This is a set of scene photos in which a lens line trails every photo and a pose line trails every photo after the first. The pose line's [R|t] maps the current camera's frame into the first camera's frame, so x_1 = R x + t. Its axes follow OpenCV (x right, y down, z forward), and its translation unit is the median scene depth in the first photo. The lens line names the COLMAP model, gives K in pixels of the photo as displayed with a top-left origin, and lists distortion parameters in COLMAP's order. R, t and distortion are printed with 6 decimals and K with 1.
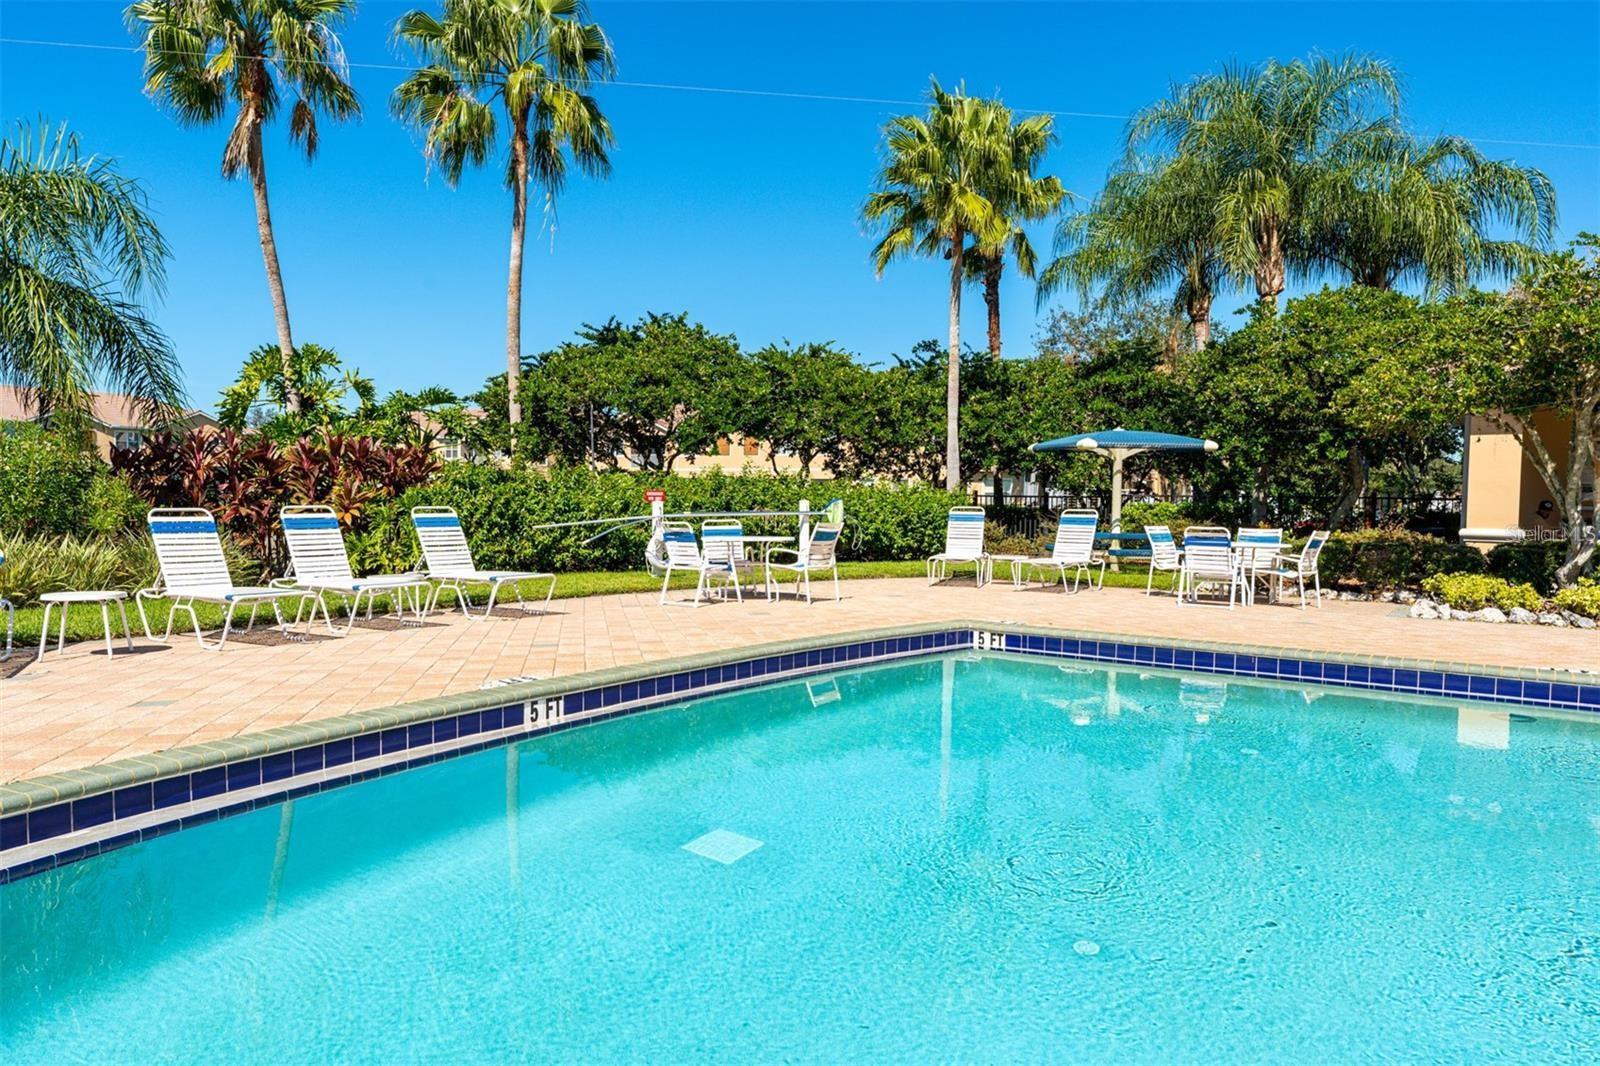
lens RADIAL K [[1028.9, 0, 800.0], [0, 1028.9, 533.0], [0, 0, 1]] dist [-0.005363, -0.002055]
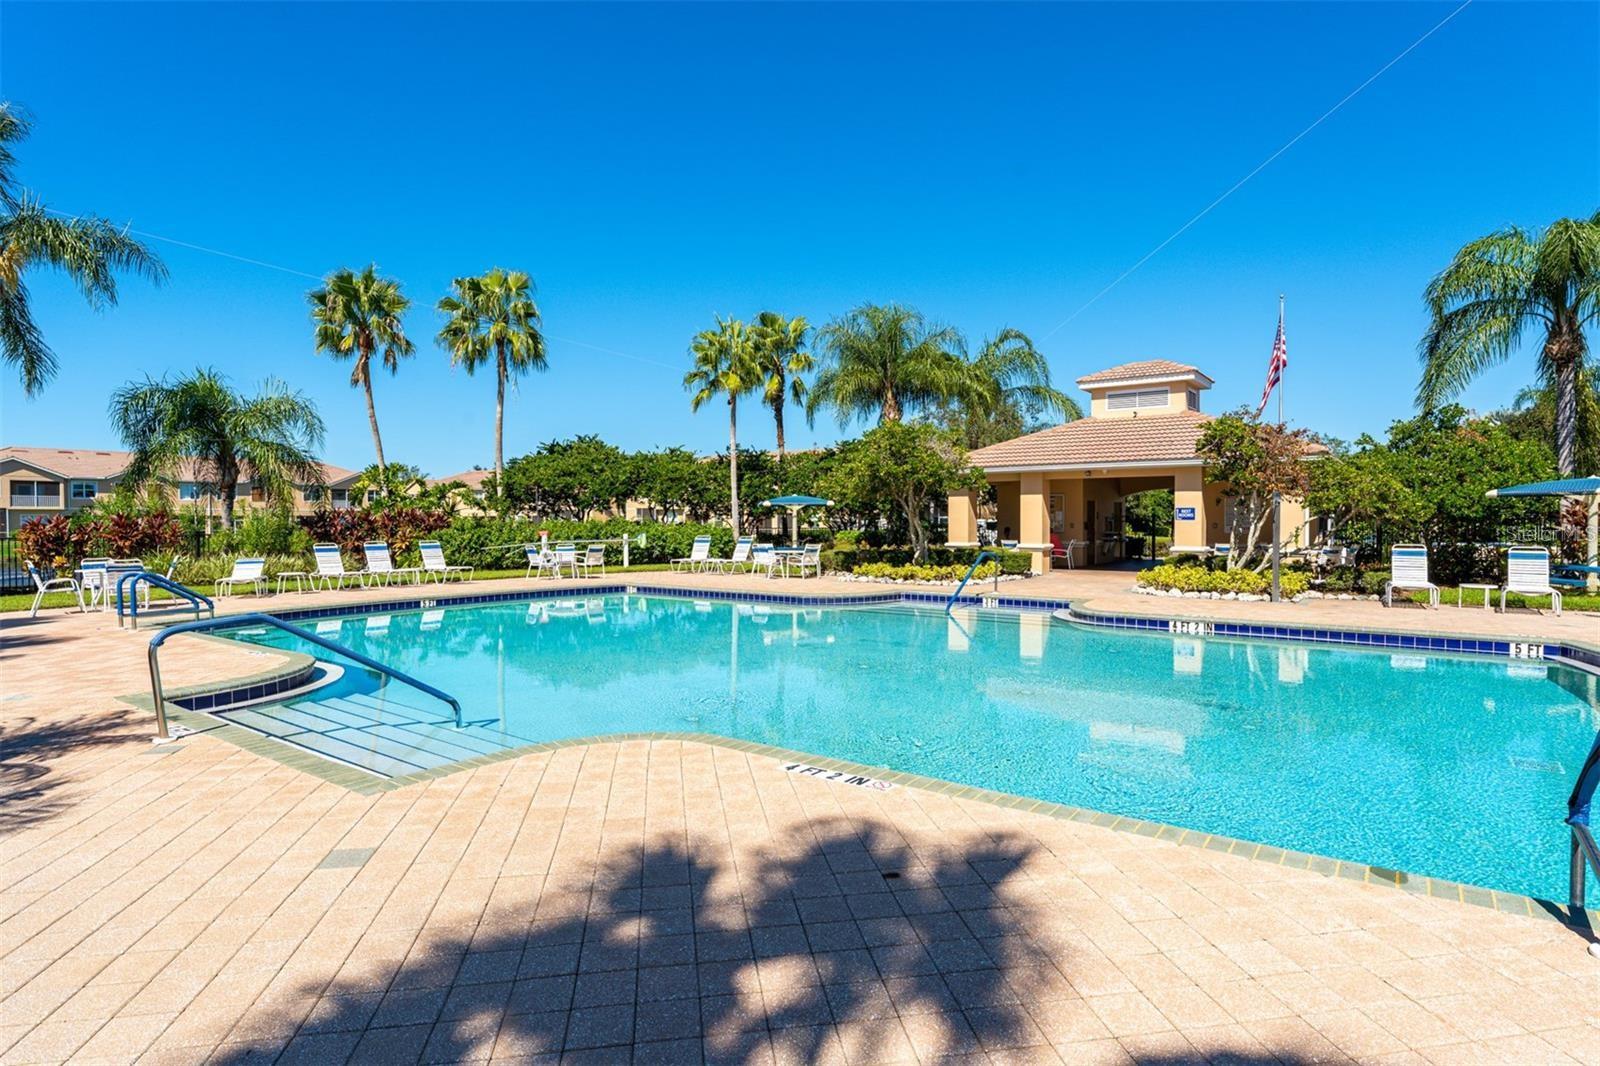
lens RADIAL K [[810.8, 0, 800.0], [0, 810.8, 533.0], [0, 0, 1]] dist [-0.003663, -0.000414]
pose [[0.999204, -0.015499, -0.036745, 0.407088], [0.014642, 0.999617, -0.023484, 0.010110], [0.037095, 0.022927, 0.999049, -0.610697]]
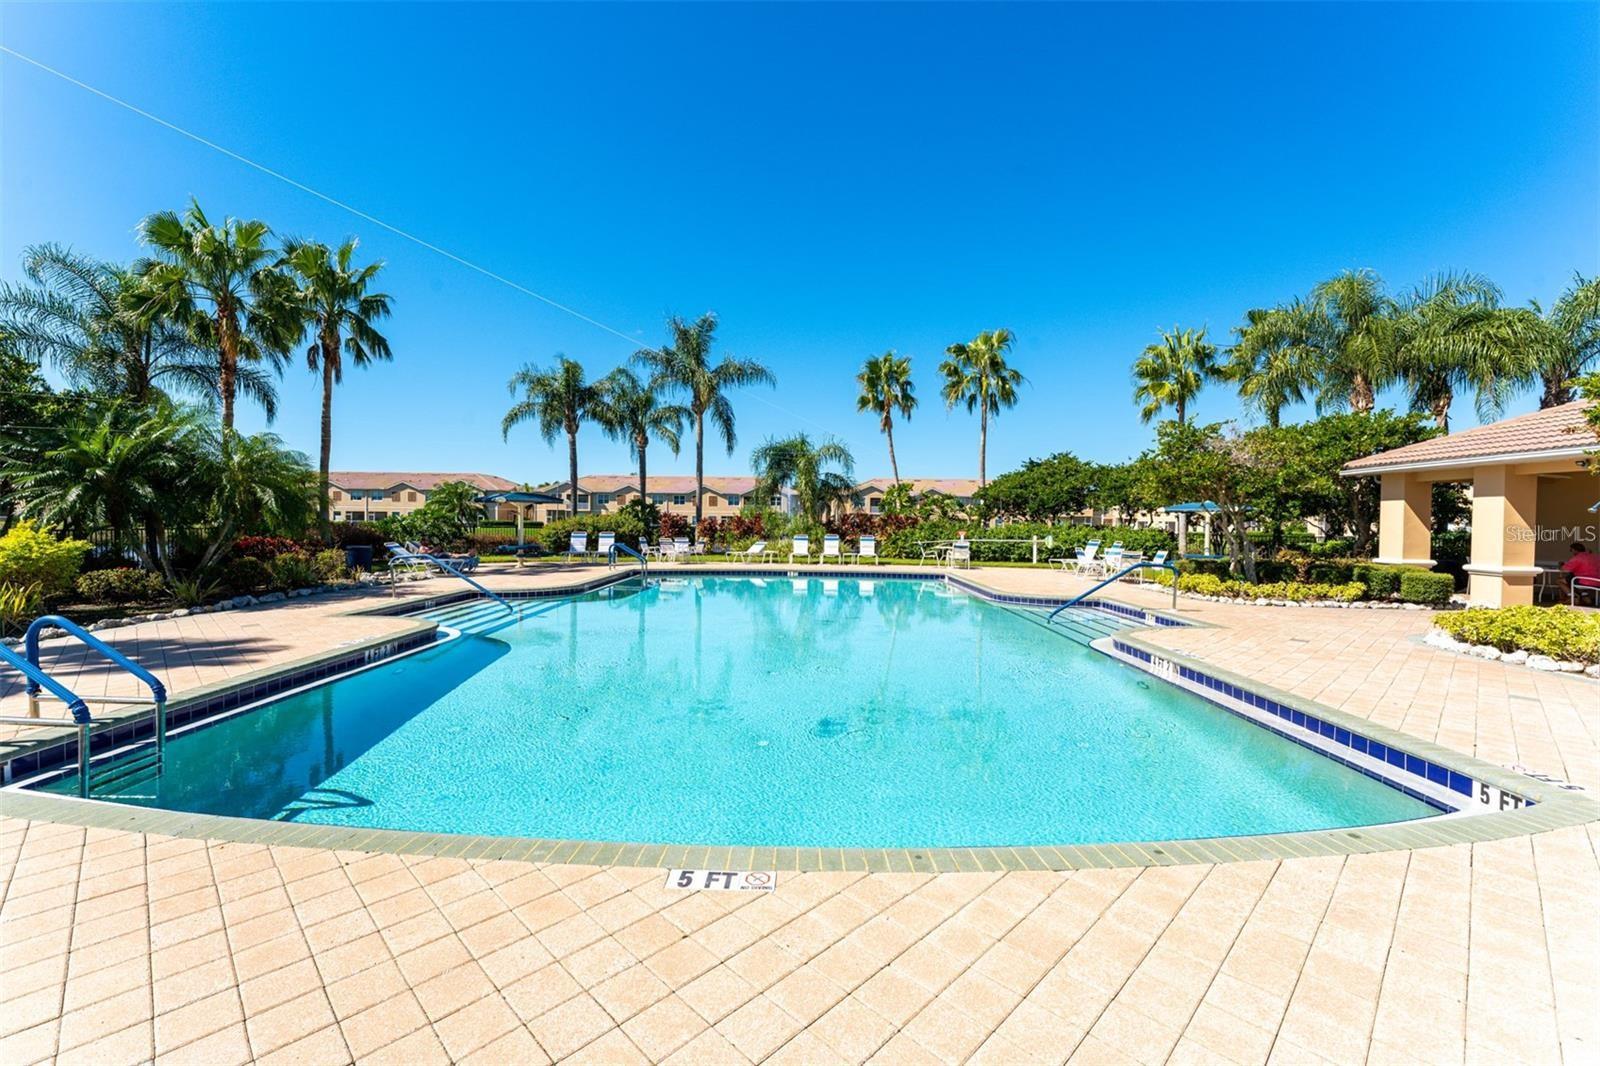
lens RADIAL K [[672.5, 0, 800.0], [0, 672.5, 533.0], [0, 0, 1]] dist [0.001389, 0.000163]
pose [[0.543711, 0.012197, -0.839184, 1.024199], [-0.044897, 0.998885, -0.014571, 0.009788], [0.838071, 0.045599, 0.543653, -0.338722]]
